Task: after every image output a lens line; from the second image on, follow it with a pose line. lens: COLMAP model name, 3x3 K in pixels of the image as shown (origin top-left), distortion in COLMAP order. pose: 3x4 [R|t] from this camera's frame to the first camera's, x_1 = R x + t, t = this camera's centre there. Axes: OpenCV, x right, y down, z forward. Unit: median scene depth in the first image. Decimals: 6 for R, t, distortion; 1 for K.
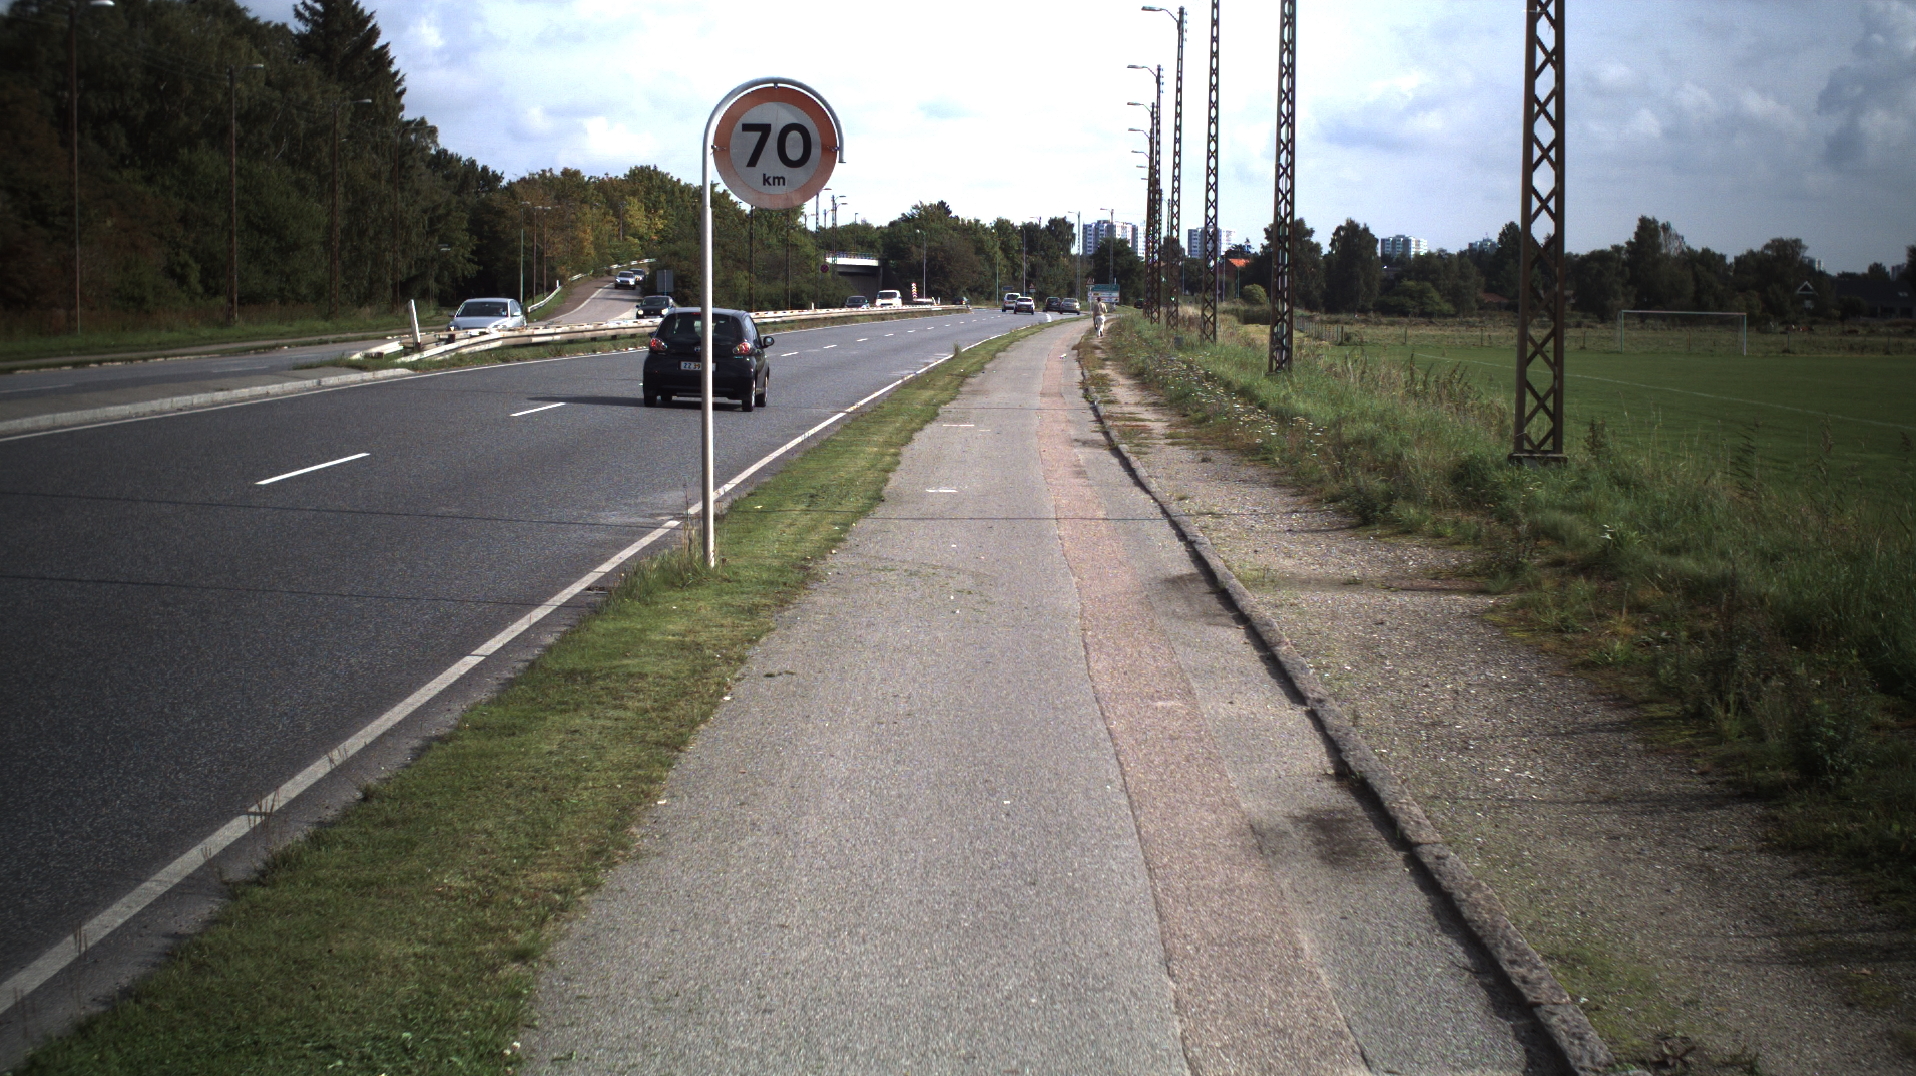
lens RADIAL K [[3258.7, 0, 958.0], [0, 3258.7, 538.0], [0, 0, 1]] dist [-0.272954, 0.140082]
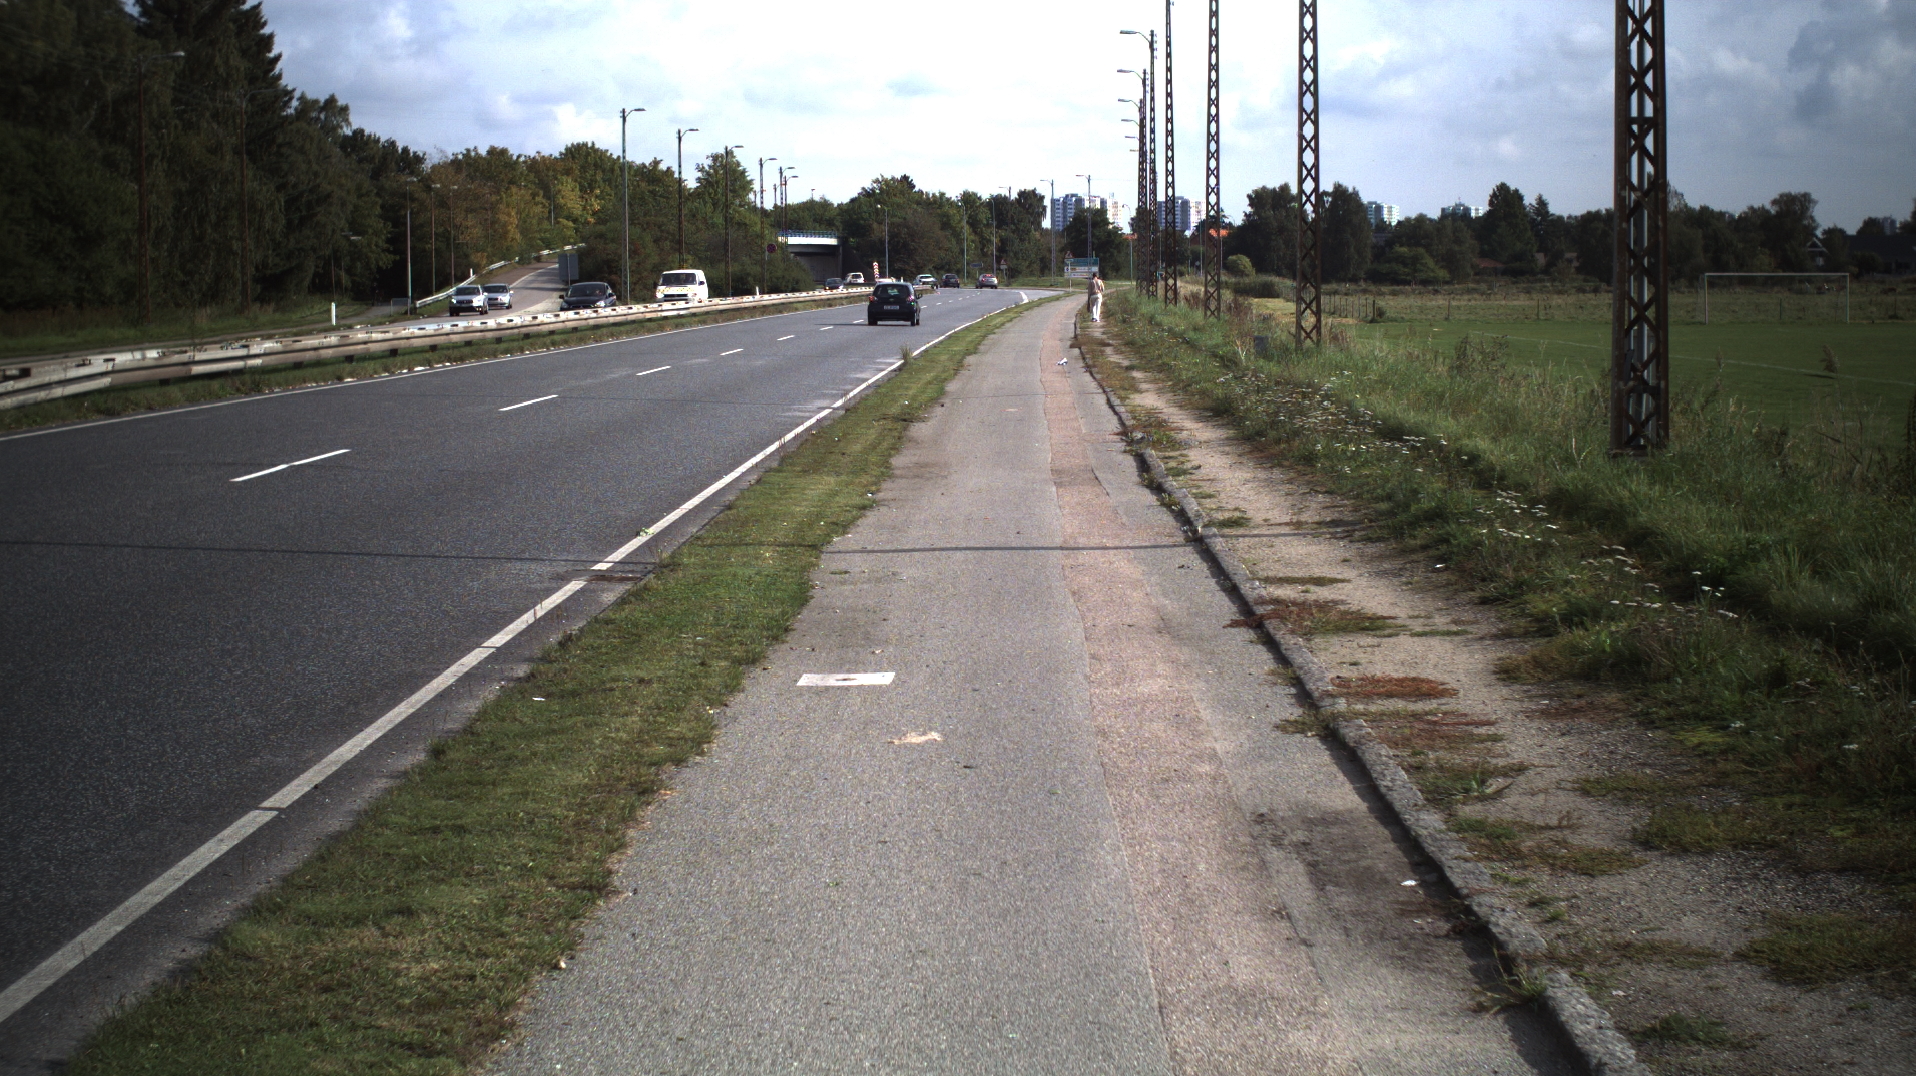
lens RADIAL K [[3258.7, 0, 958.0], [0, 3258.7, 538.0], [0, 0, 1]] dist [-0.272954, 0.140082]
pose [[0.999649, -0.025406, 0.007501, 0.001783], [0.025355, 0.999655, 0.006805, -0.009741], [-0.007672, -0.006612, 0.999949, 0.129047]]
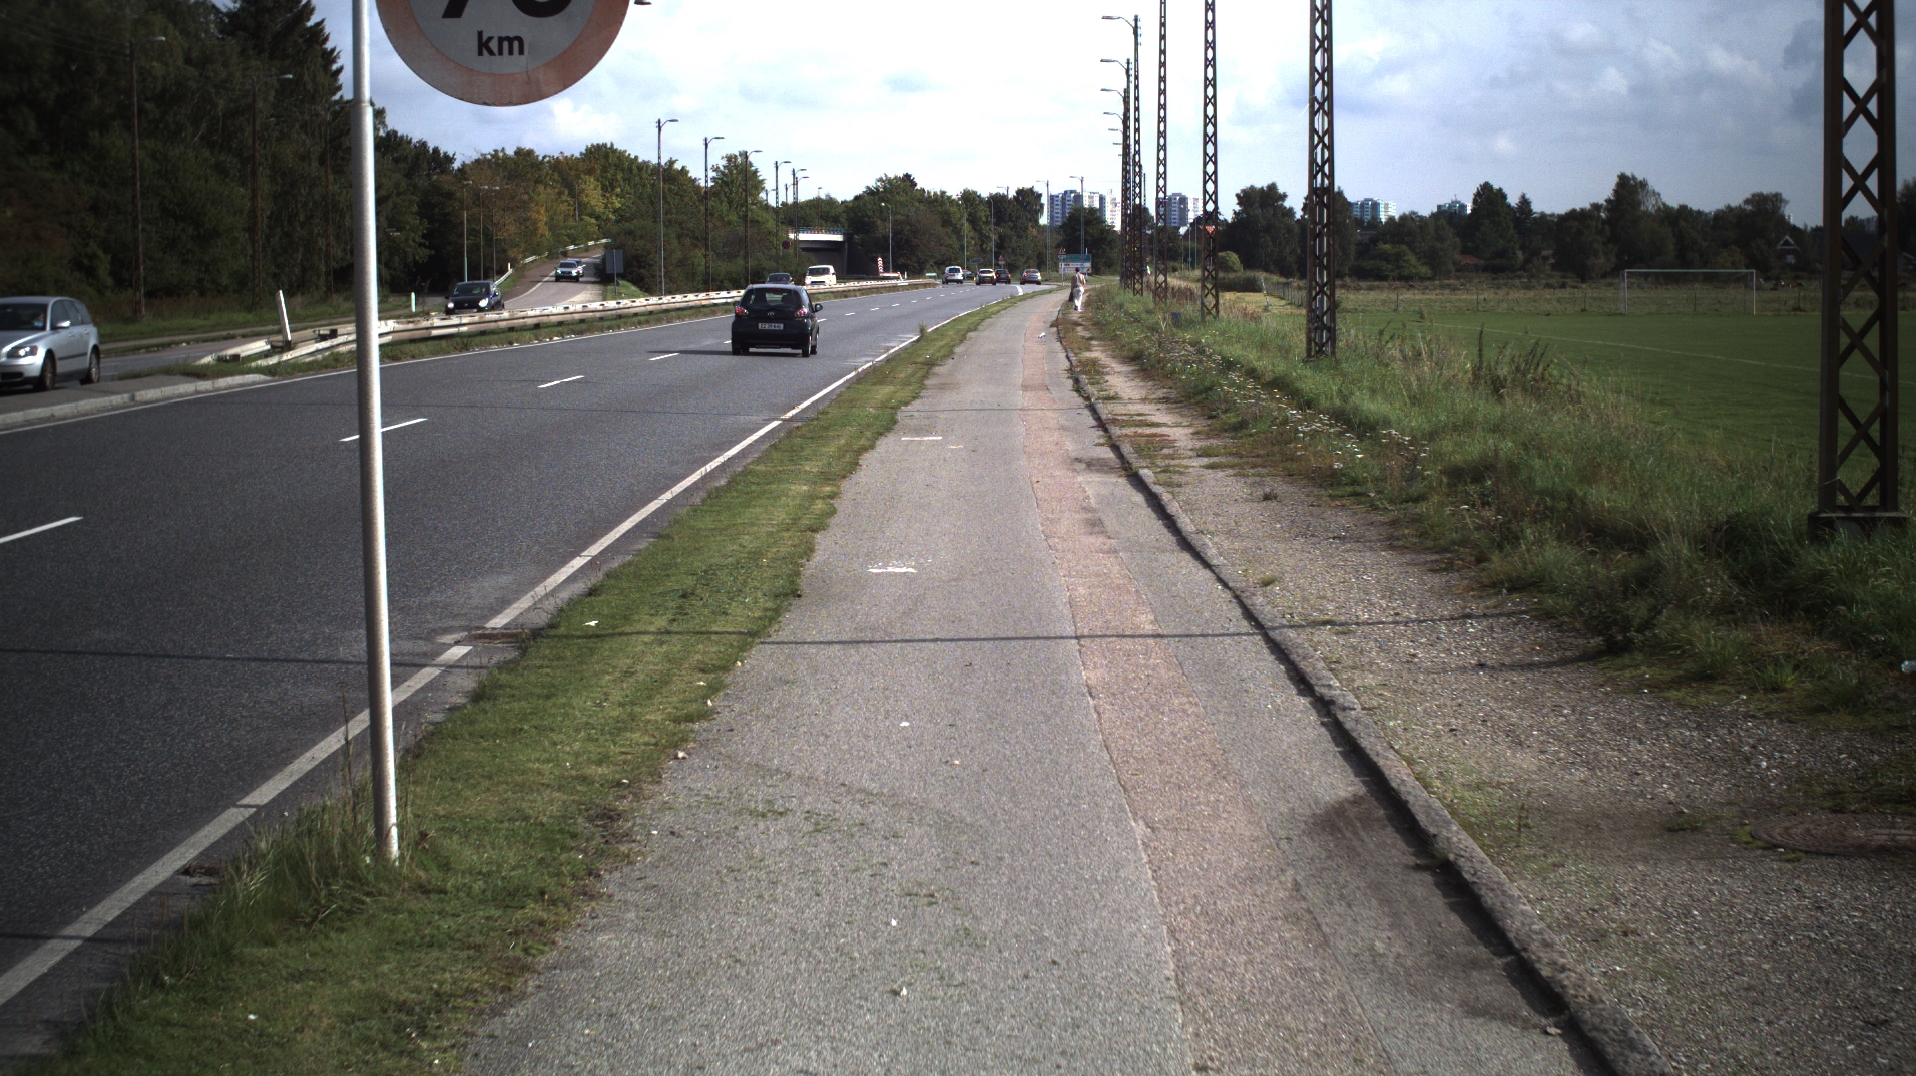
lens RADIAL K [[3258.7, 0, 958.0], [0, 3258.7, 538.0], [0, 0, 1]] dist [-0.272954, 0.140082]
pose [[0.999706, -0.022907, 0.007911, 0.000406], [0.022842, 0.999705, 0.008287, -0.003288], [-0.008099, -0.008104, 0.999934, 0.043021]]
